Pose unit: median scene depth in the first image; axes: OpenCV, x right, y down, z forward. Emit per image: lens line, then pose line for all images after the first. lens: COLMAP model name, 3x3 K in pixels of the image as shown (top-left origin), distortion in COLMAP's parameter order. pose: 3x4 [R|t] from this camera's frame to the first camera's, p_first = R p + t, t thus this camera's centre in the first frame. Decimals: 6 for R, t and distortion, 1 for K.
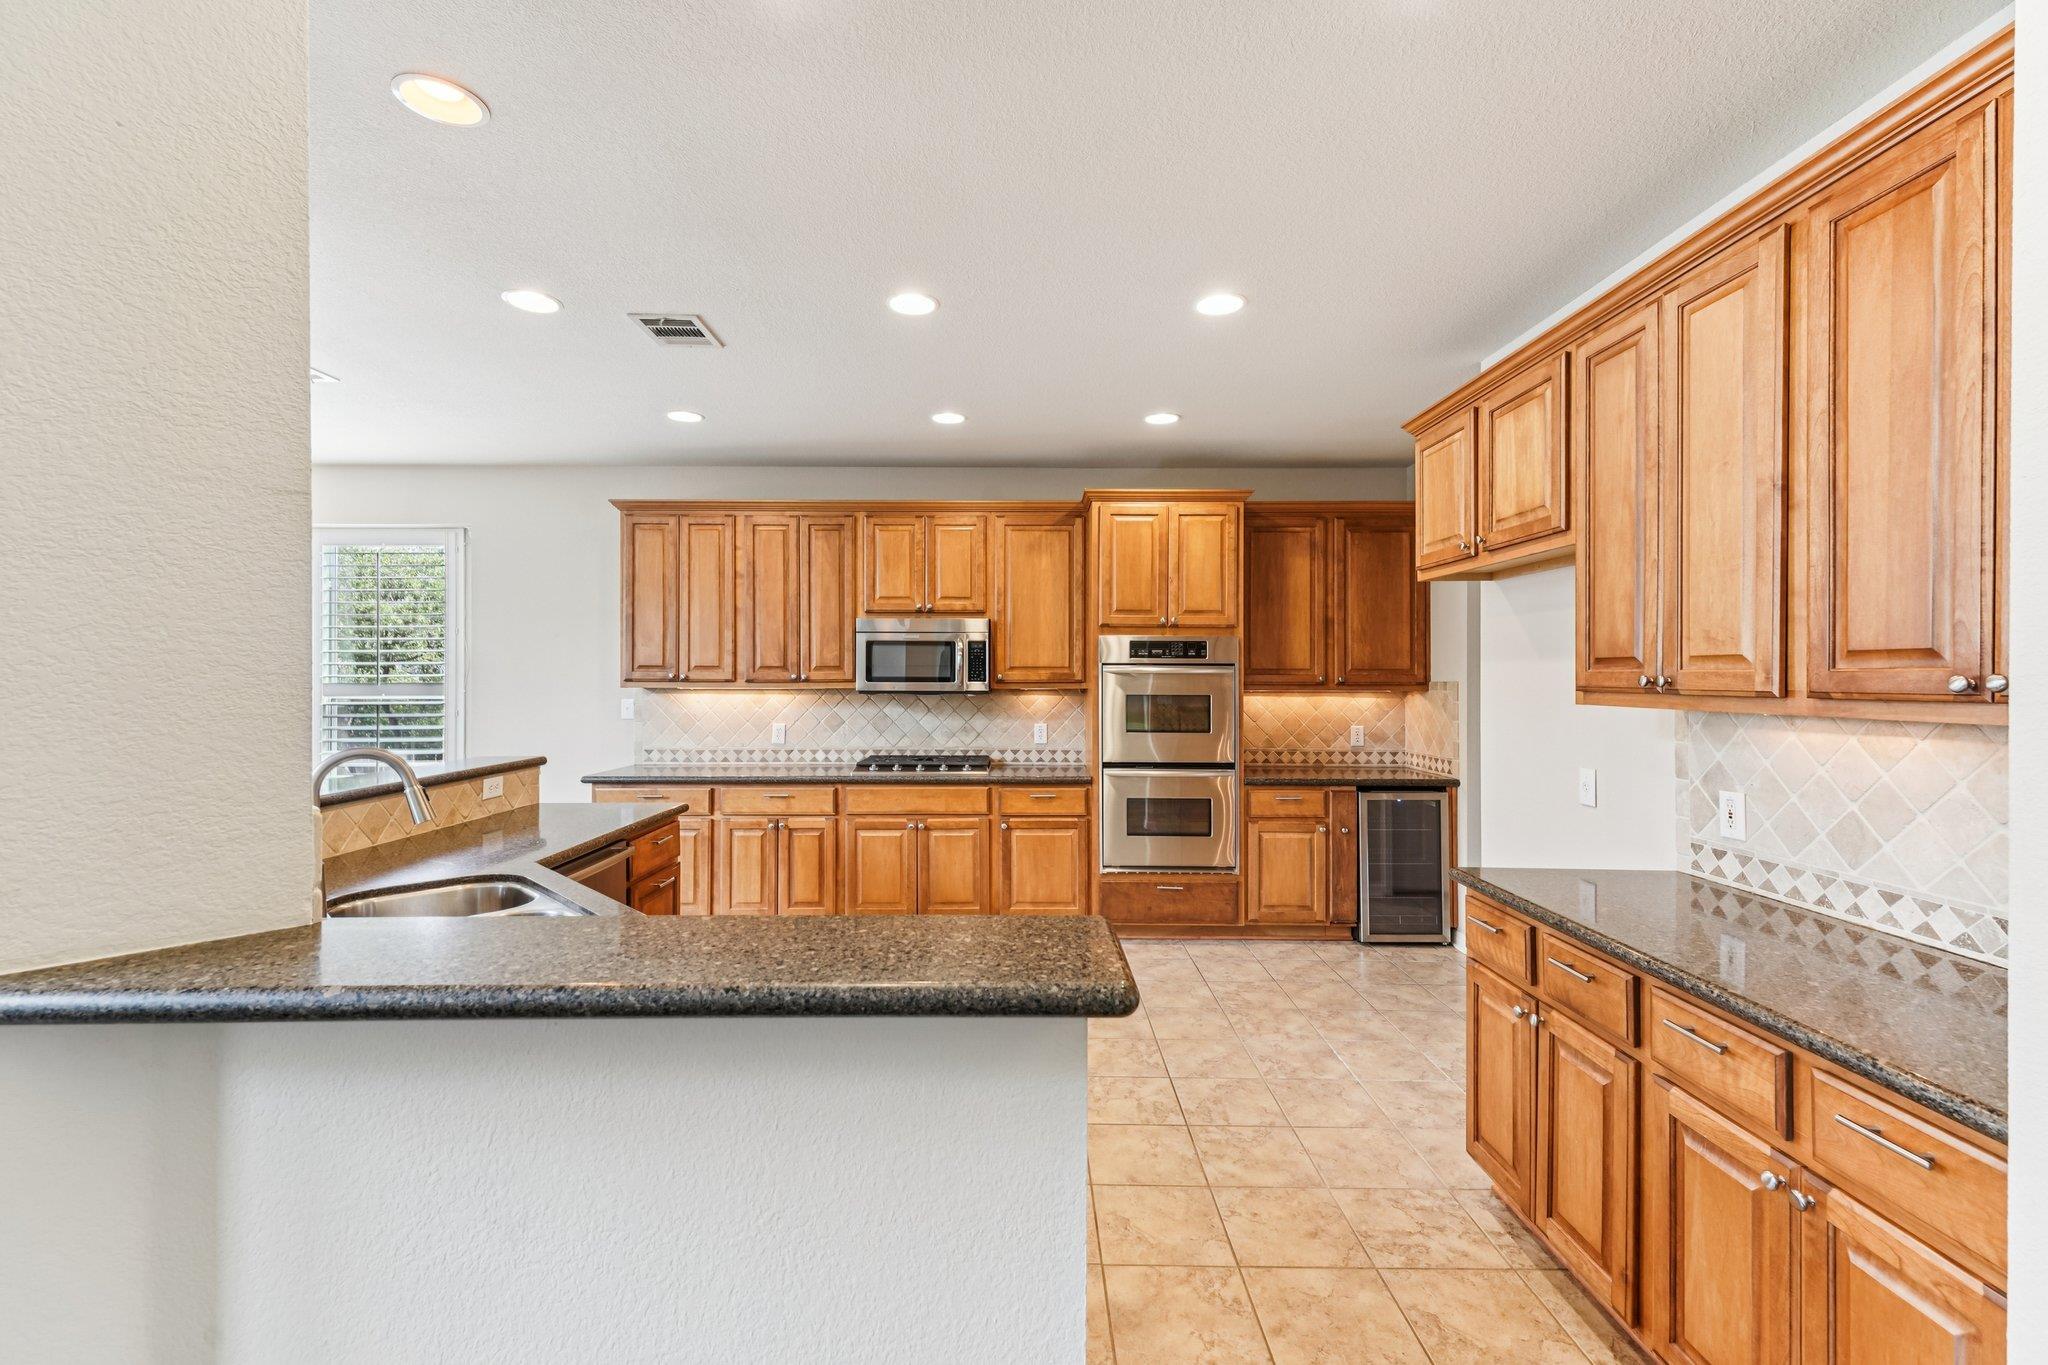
lens RADIAL K [[883.2, 0, 1024.4], [0, 883.2, 675.6], [0, 0, 1]] dist [0.014632, -0.002474]
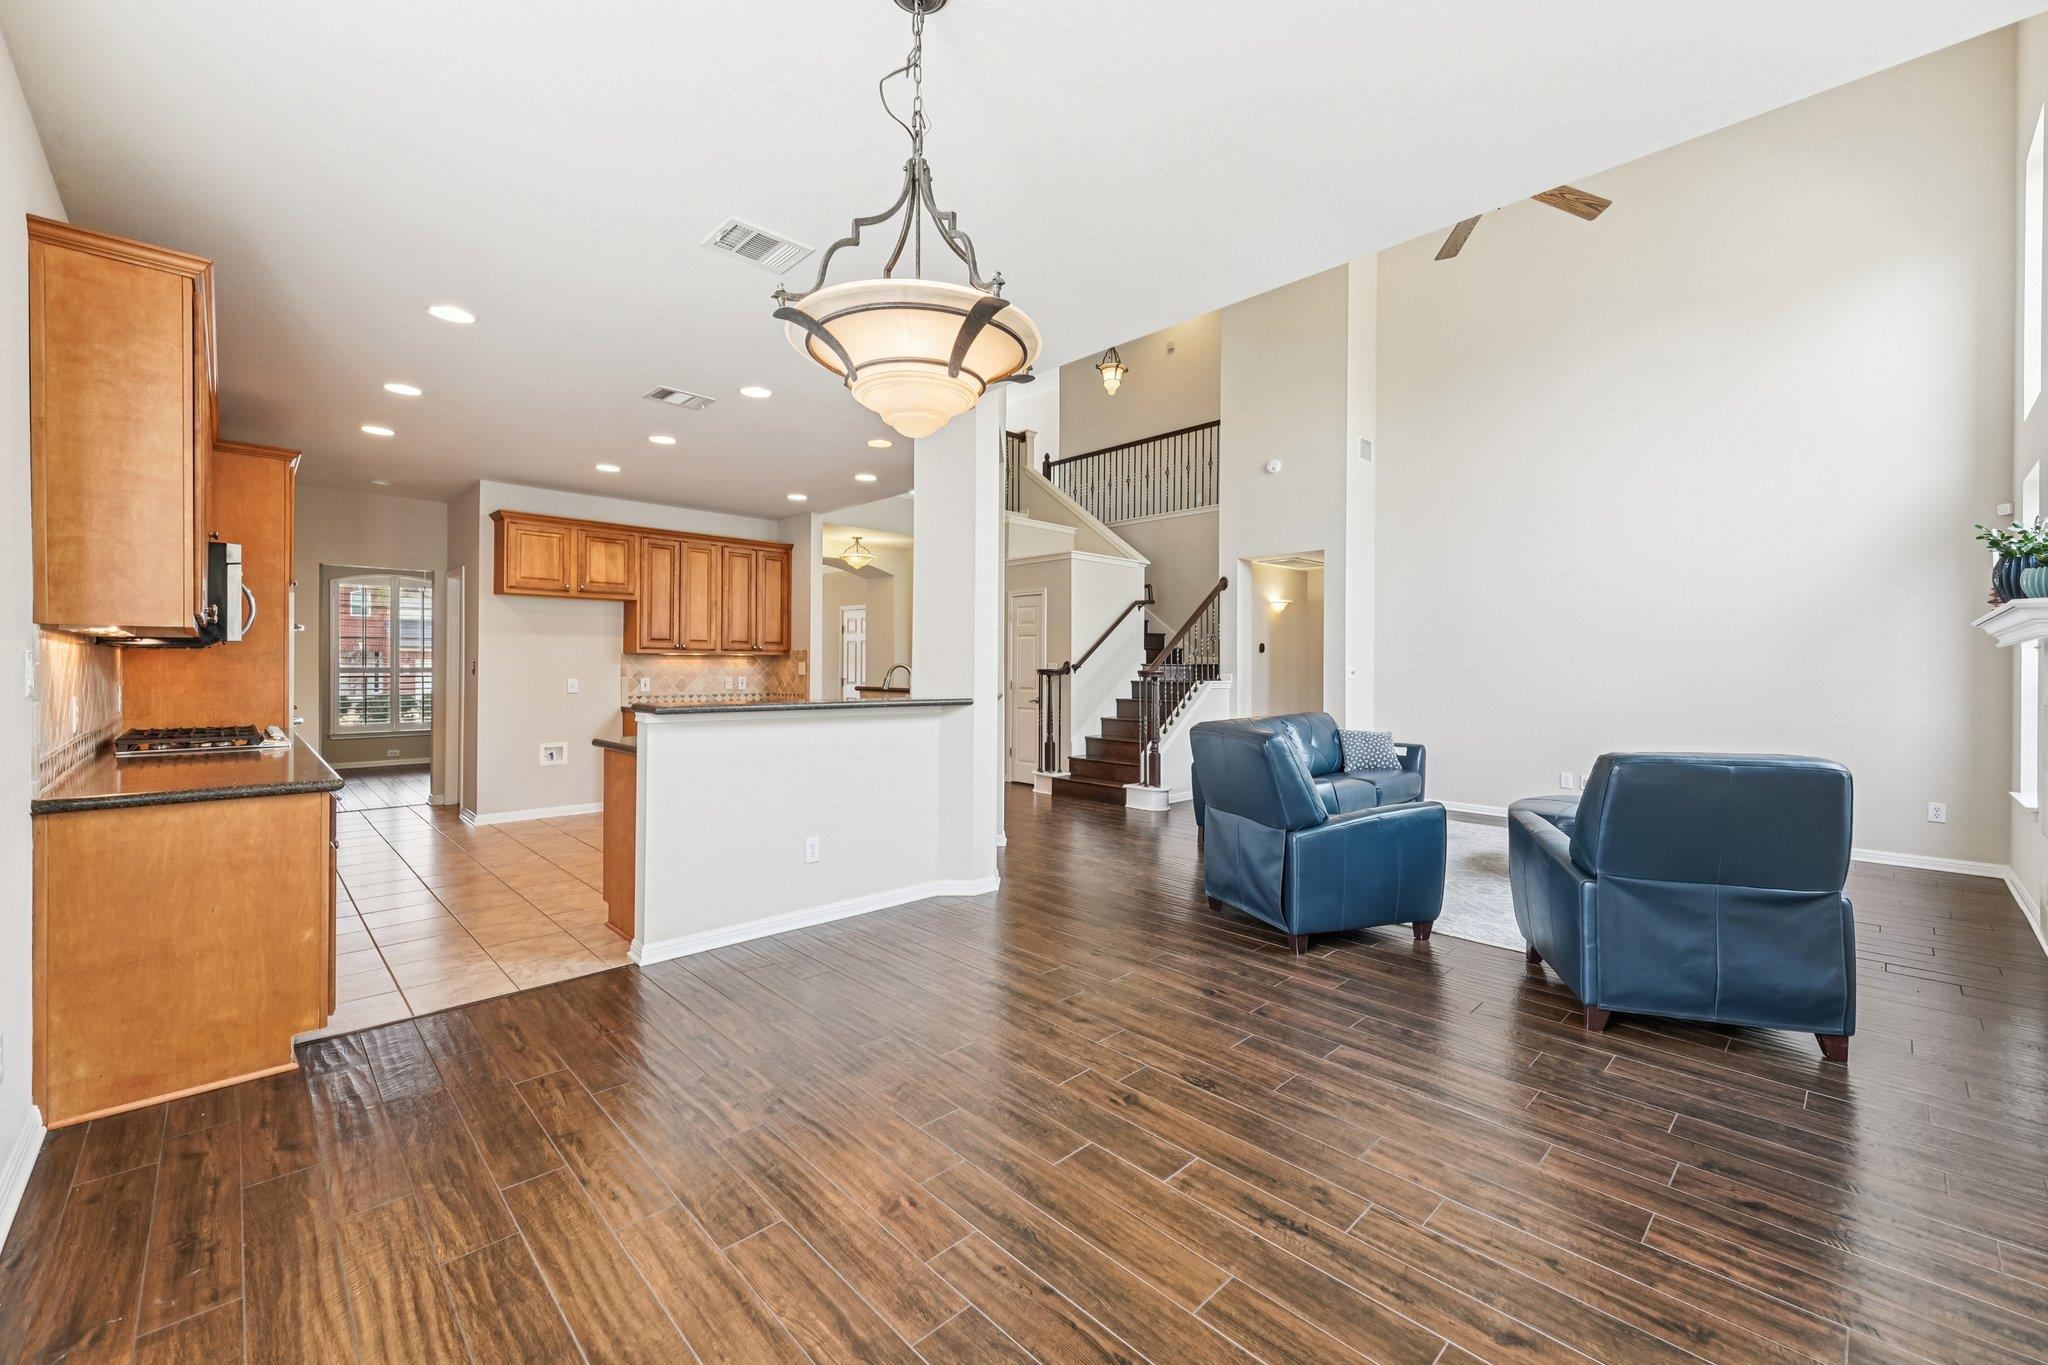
lens RADIAL K [[826.2, 0, 1014.2], [0, 826.2, 661.0], [0, 0, 1]] dist [-0.004006, -0.001814]
pose [[-0.692326, -0.000763, 0.721585, -1.212034], [-0.008530, 0.999938, -0.007128, 0.036581], [-0.721535, -0.011090, -0.692289, 1.062403]]
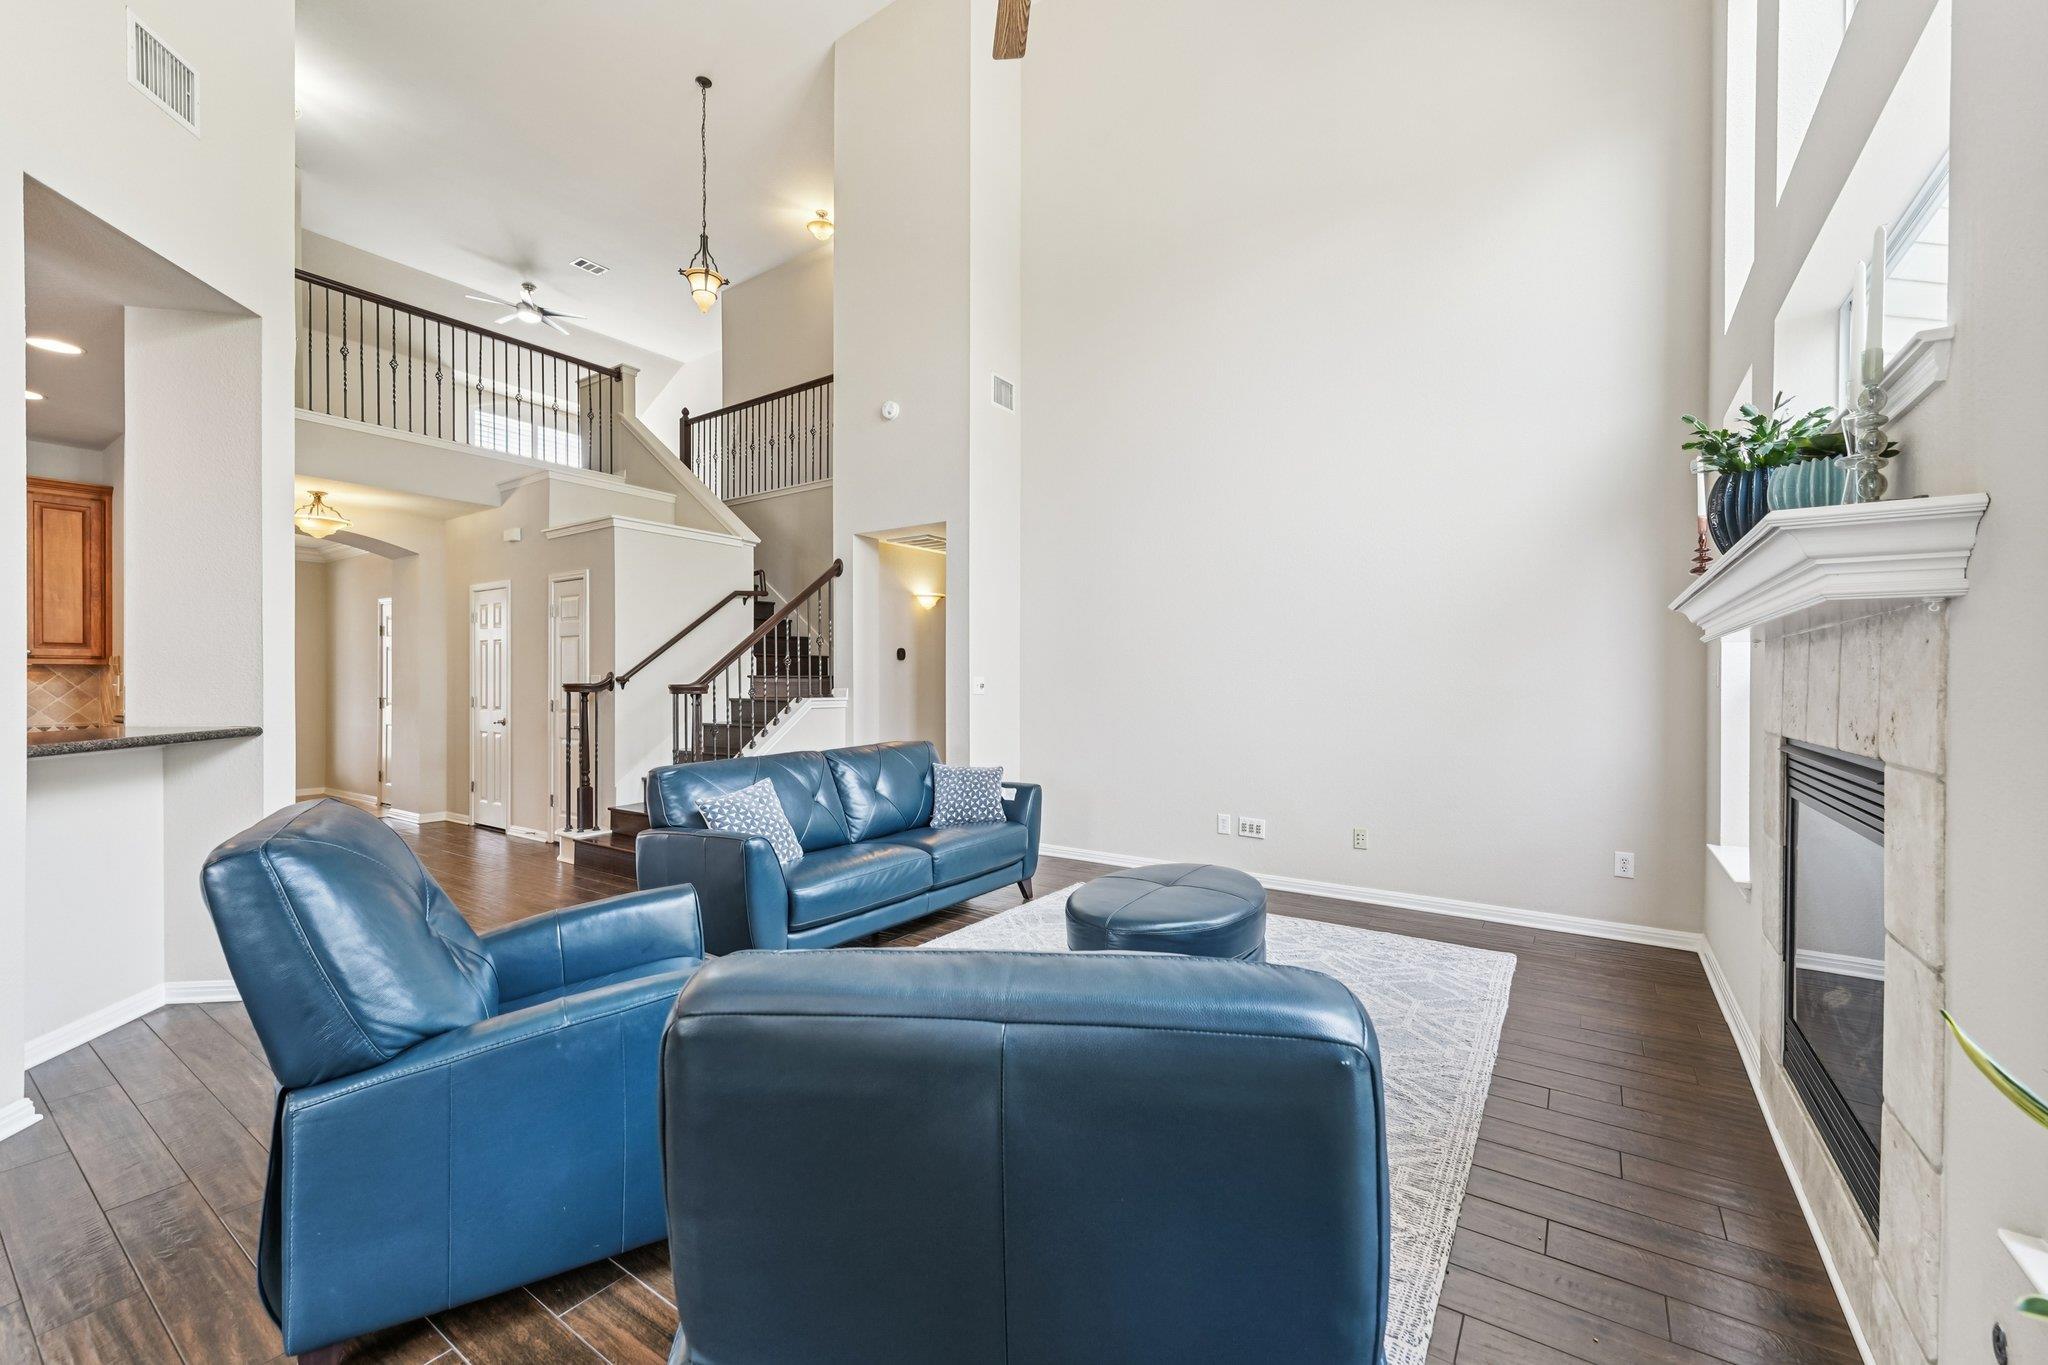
lens RADIAL K [[826.2, 0, 1029.6], [0, 826.2, 675.9], [0, 0, 1]] dist [-0.004006, -0.001814]
pose [[-0.835164, 0.002100, 0.549997, -1.232048], [-0.001451, 0.999981, -0.006022, 0.035766], [-0.549999, -0.005827, -0.835145, 0.453832]]
